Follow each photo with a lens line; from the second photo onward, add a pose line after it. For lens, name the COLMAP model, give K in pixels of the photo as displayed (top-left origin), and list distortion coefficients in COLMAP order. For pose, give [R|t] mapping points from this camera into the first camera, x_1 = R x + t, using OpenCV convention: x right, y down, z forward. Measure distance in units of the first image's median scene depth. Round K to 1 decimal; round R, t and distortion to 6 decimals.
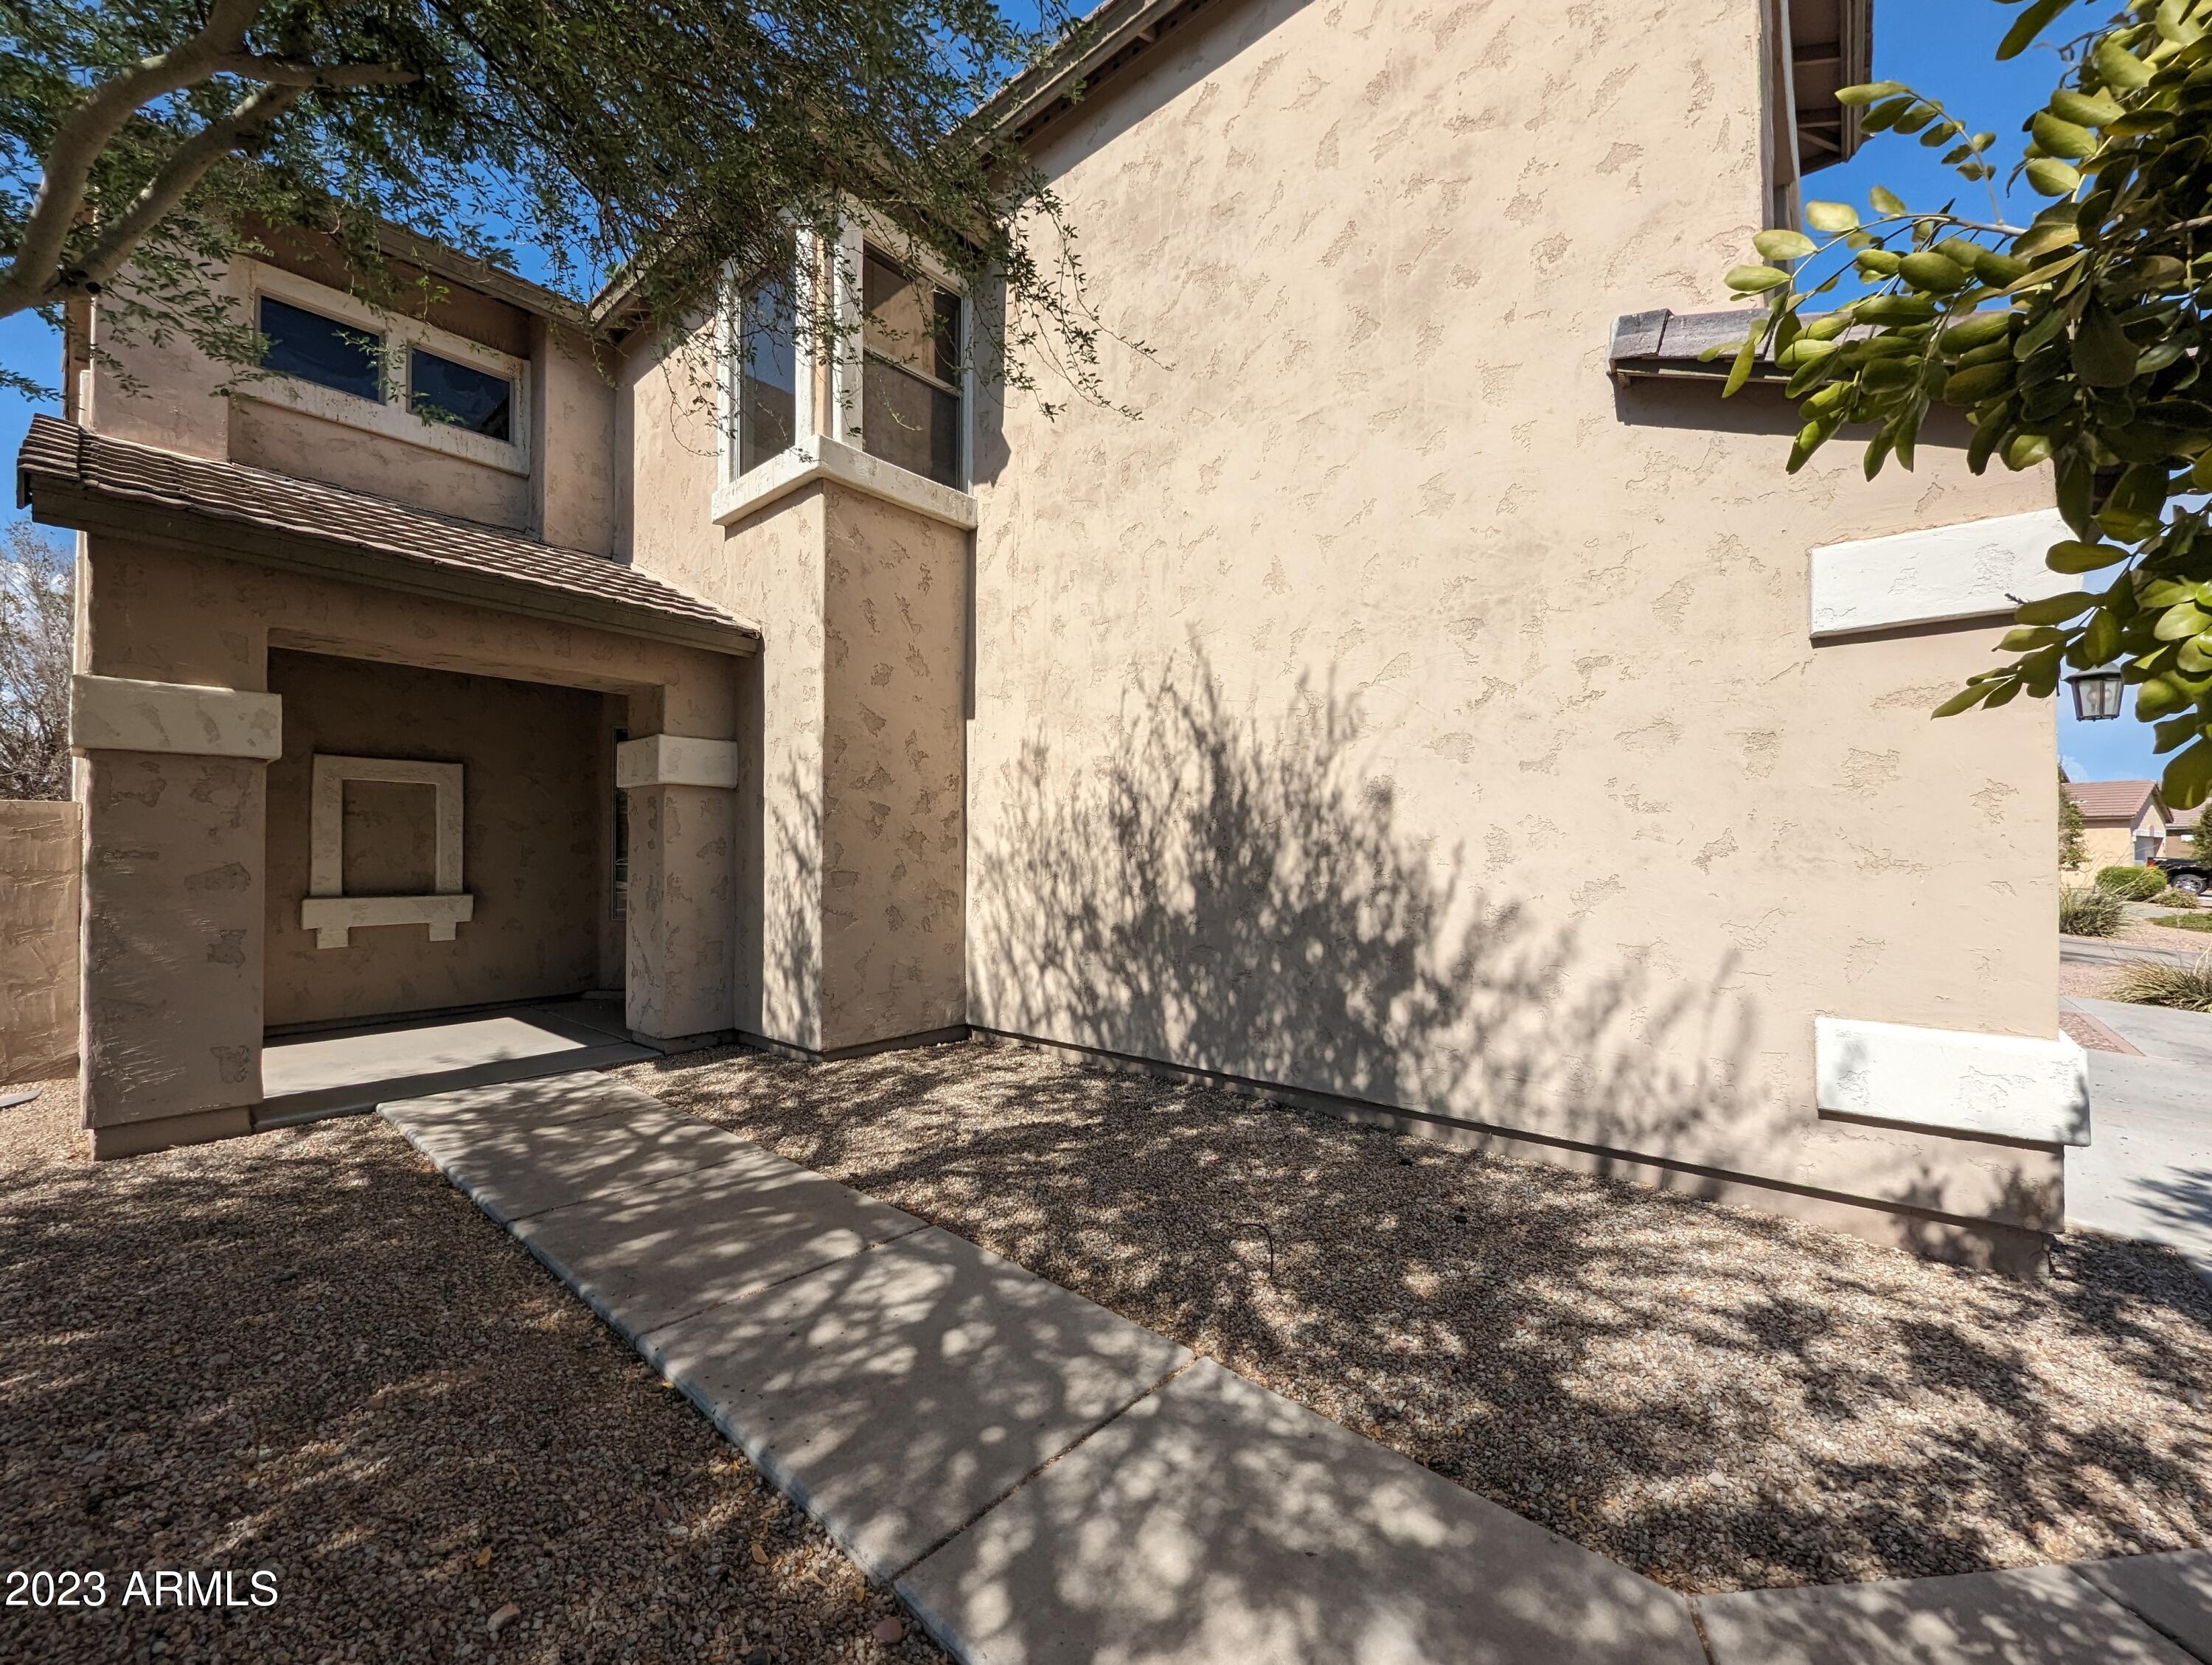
lens RADIAL K [[874.7, 0, 1109.7], [0, 874.7, 849.6], [0, 0, 1]] dist [0.001428, 0.000119]
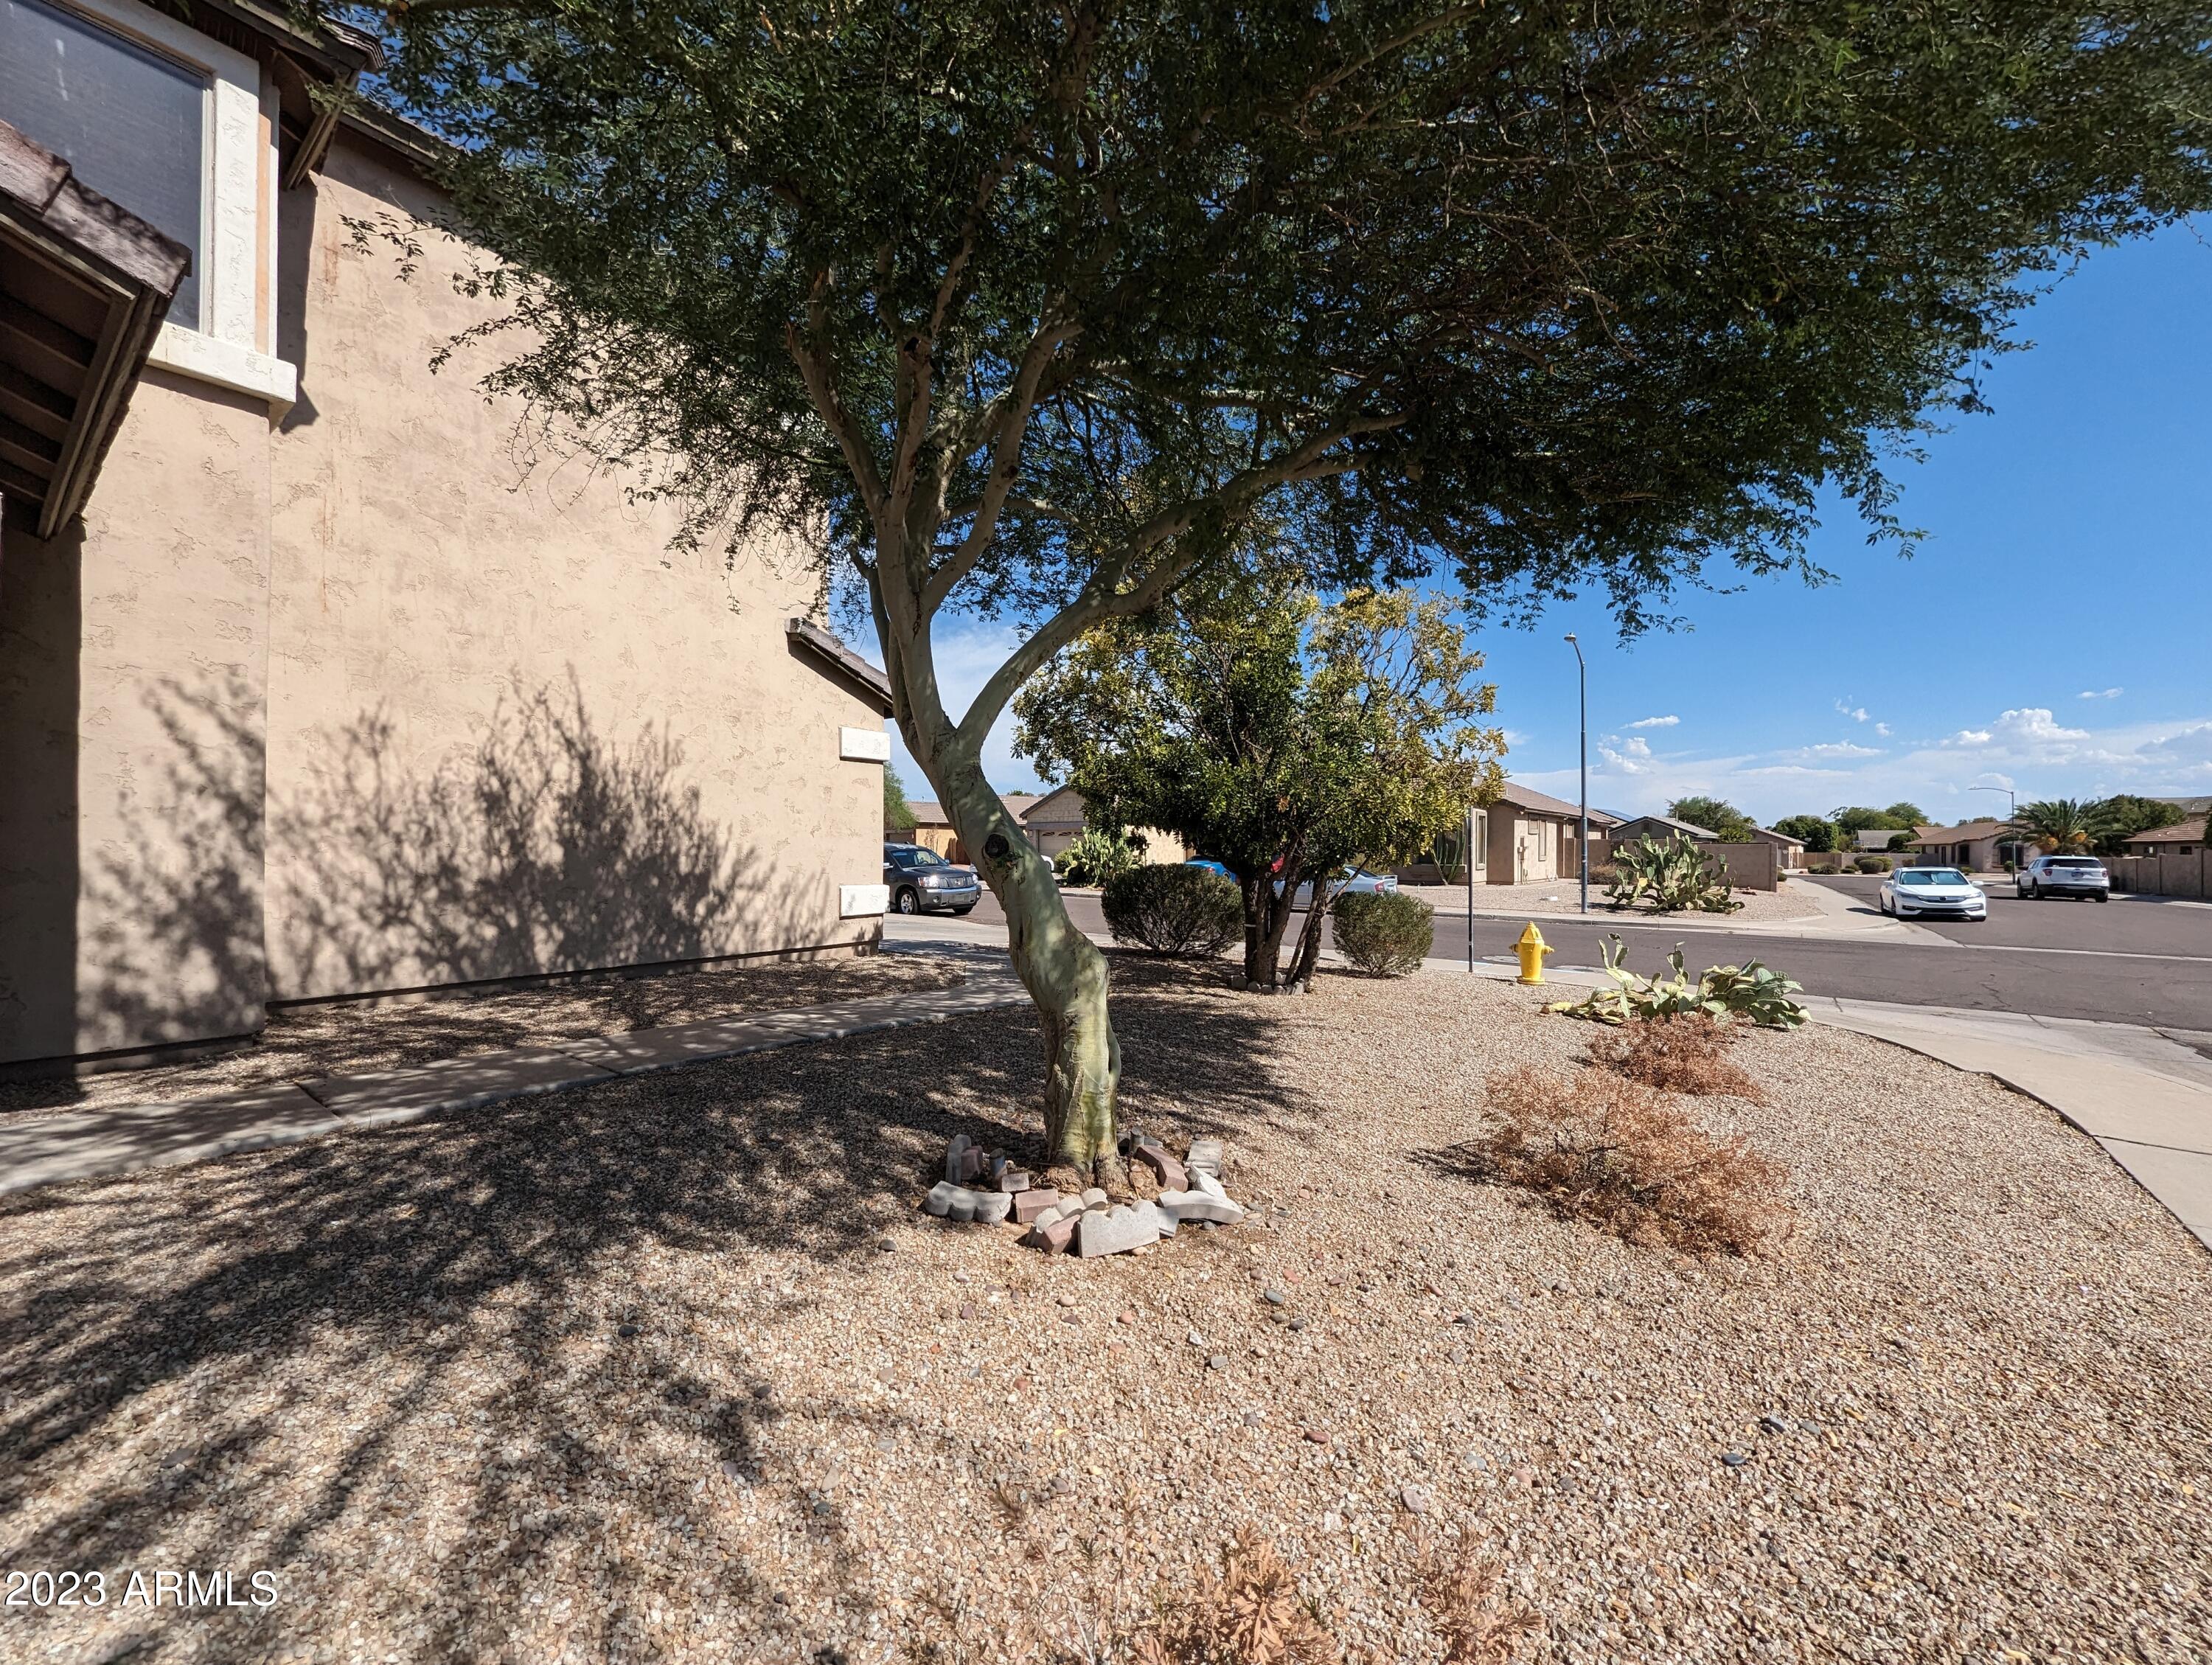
lens RADIAL K [[874.7, 0, 1106.0], [0, 874.7, 838.6], [0, 0, 1]] dist [0.001428, 0.000119]
pose [[-0.068851, 0.006200, 0.997608, -1.356511], [-0.016613, 0.999835, -0.007360, 0.023164], [-0.997489, -0.017080, -0.068736, 0.192464]]
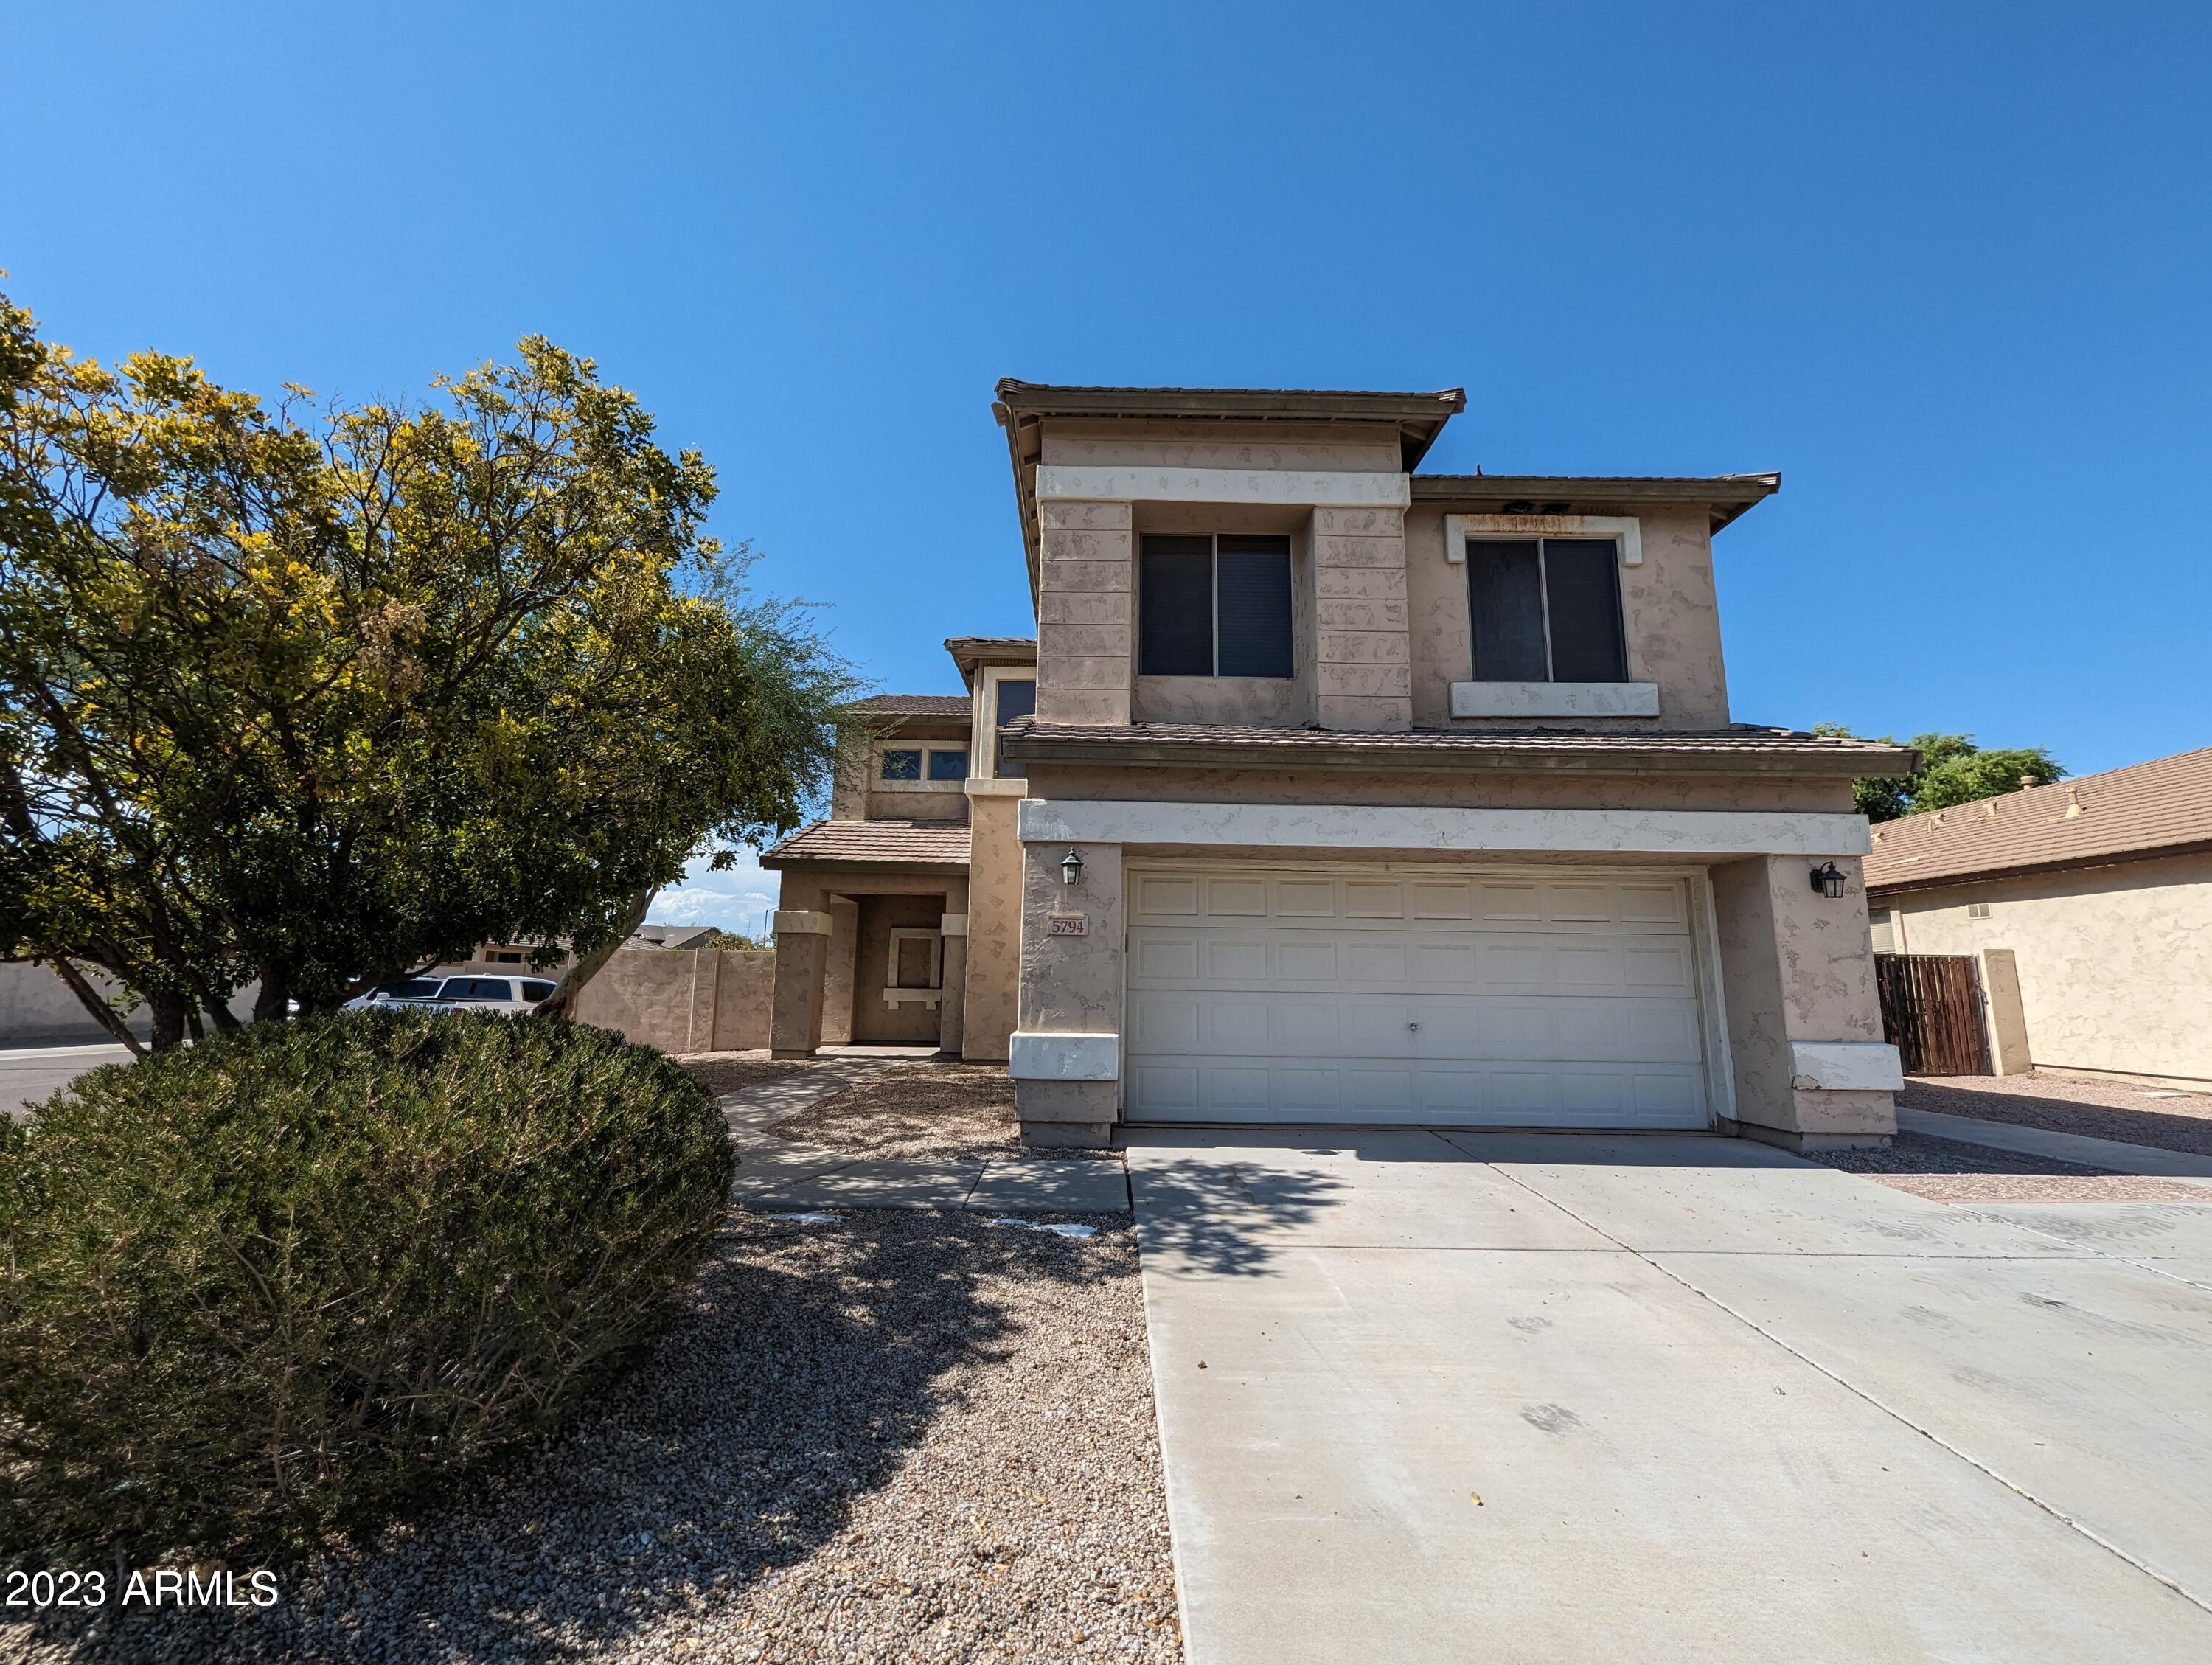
lens RADIAL K [[874.7, 0, 1096.3], [0, 874.7, 839.5], [0, 0, 1]] dist [0.001428, 0.000119]
pose [[0.658627, -0.117148, -0.743295, 1.480353], [-0.007156, 0.986787, -0.161864, 0.043454], [0.752436, 0.111927, 0.649086, -0.201195]]
